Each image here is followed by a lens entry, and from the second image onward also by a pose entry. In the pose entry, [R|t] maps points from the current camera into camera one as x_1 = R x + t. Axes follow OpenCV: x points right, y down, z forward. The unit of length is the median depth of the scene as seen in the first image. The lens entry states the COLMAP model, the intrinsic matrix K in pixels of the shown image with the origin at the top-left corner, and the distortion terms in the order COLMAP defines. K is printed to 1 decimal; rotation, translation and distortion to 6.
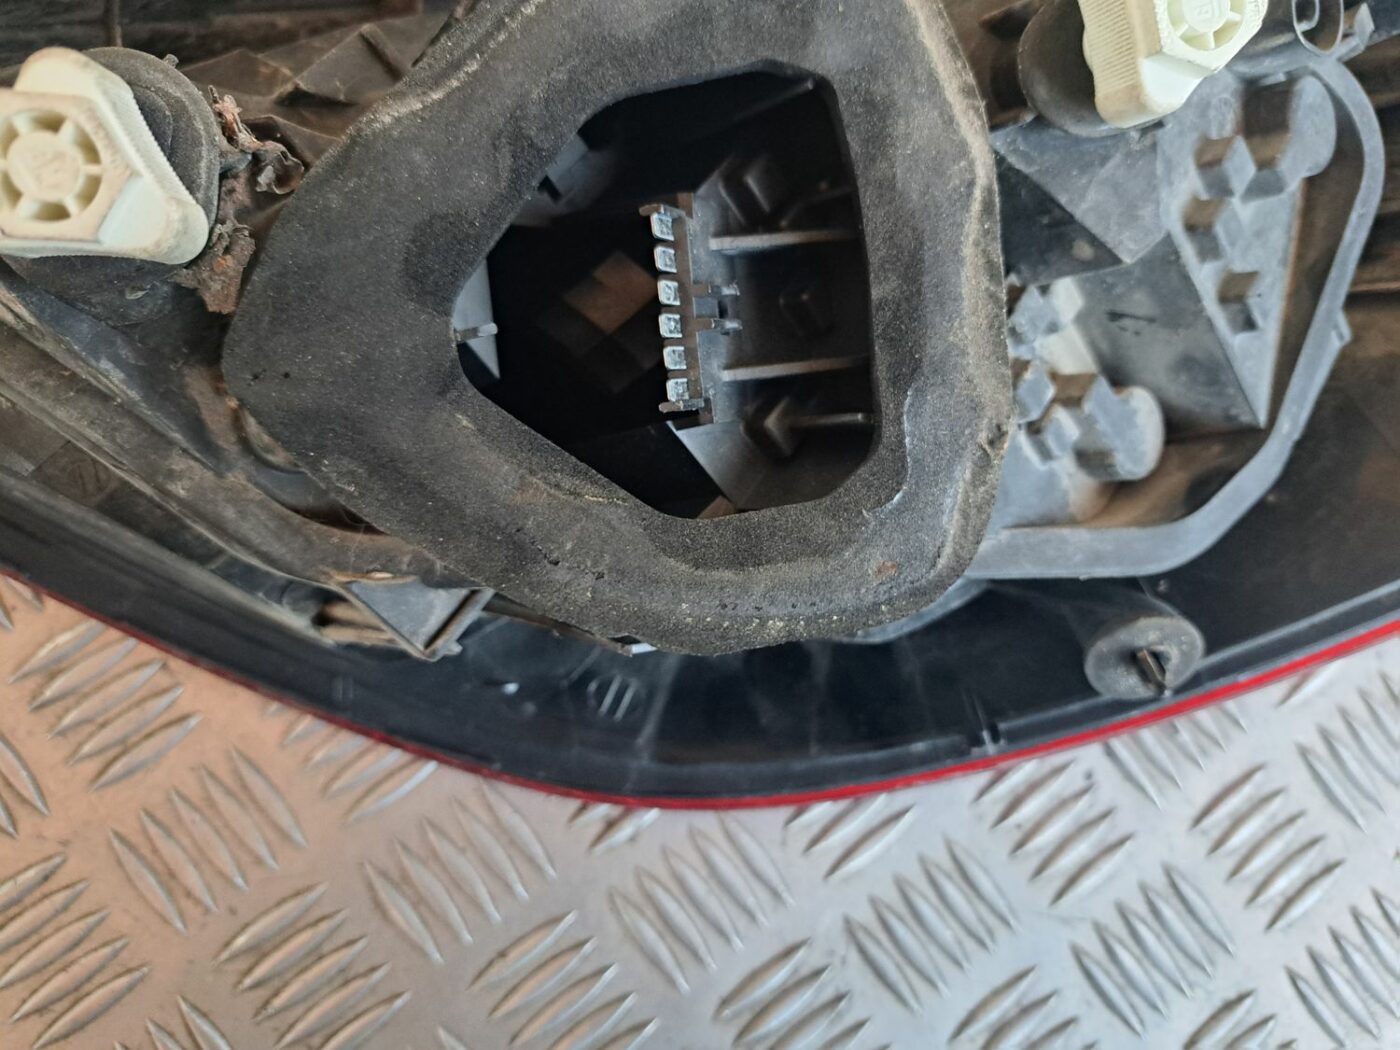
lens RADIAL K [[1044.5, 0, 702.7], [0, 1044.5, 526.5], [0, 0, 1]] dist [0.014557, -0.047212]
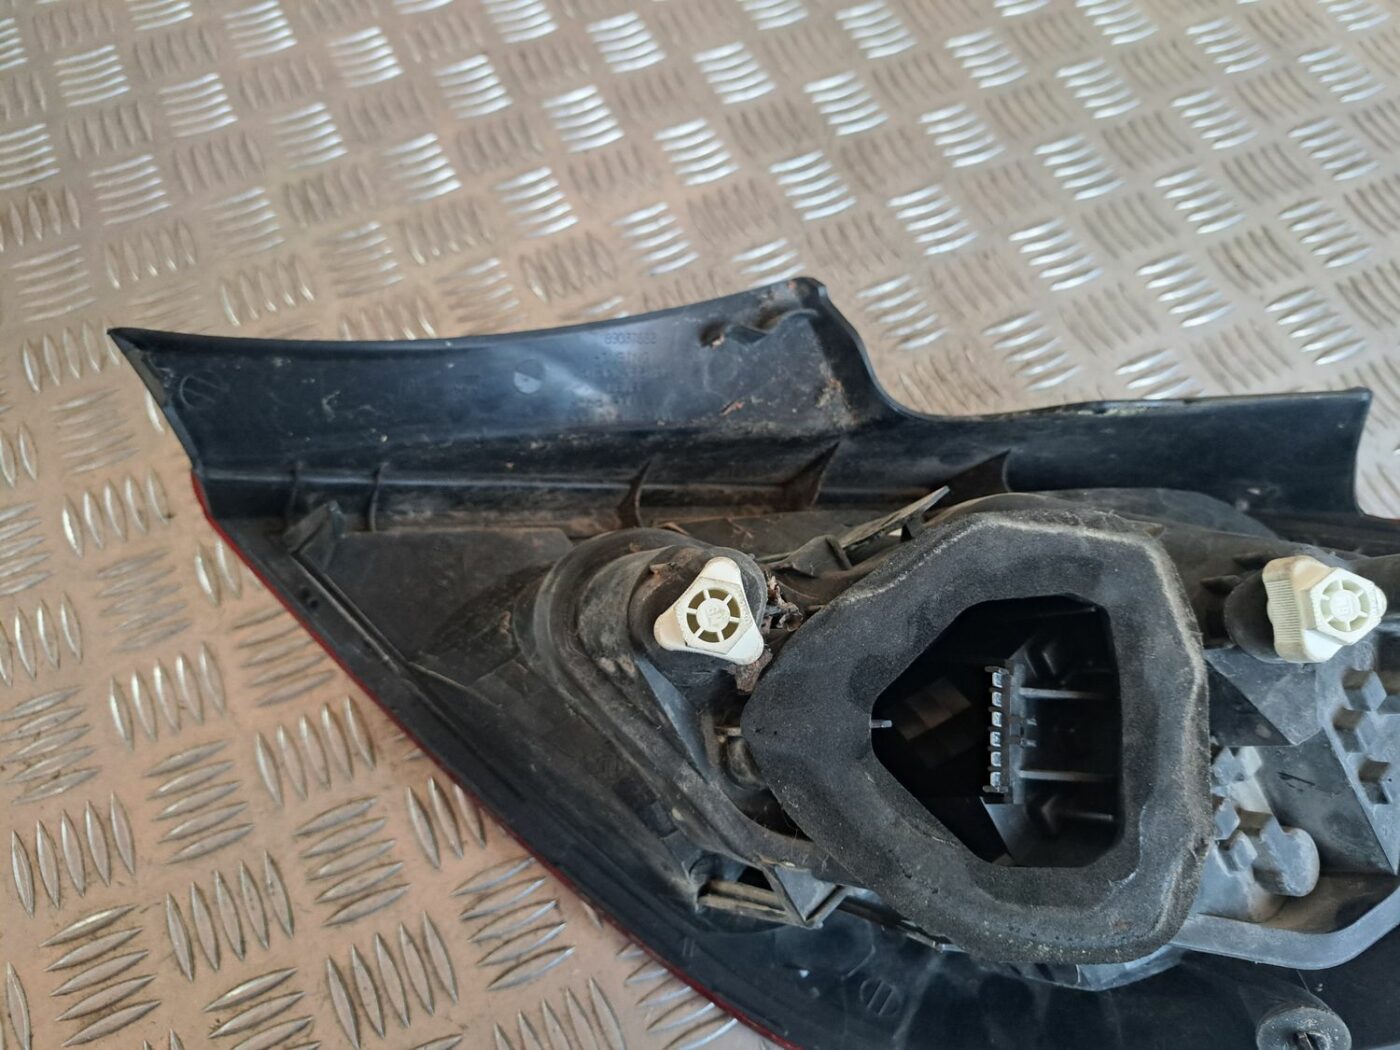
lens RADIAL K [[1044.5, 0, 712.8], [0, 1044.5, 521.6], [0, 0, 1]] dist [0.014557, -0.047212]
pose [[0.978324, 0.139919, -0.152659, -0.248711], [-0.181896, 0.932985, -0.310568, 0.073803], [0.098974, 0.331605, 0.938212, -0.653138]]
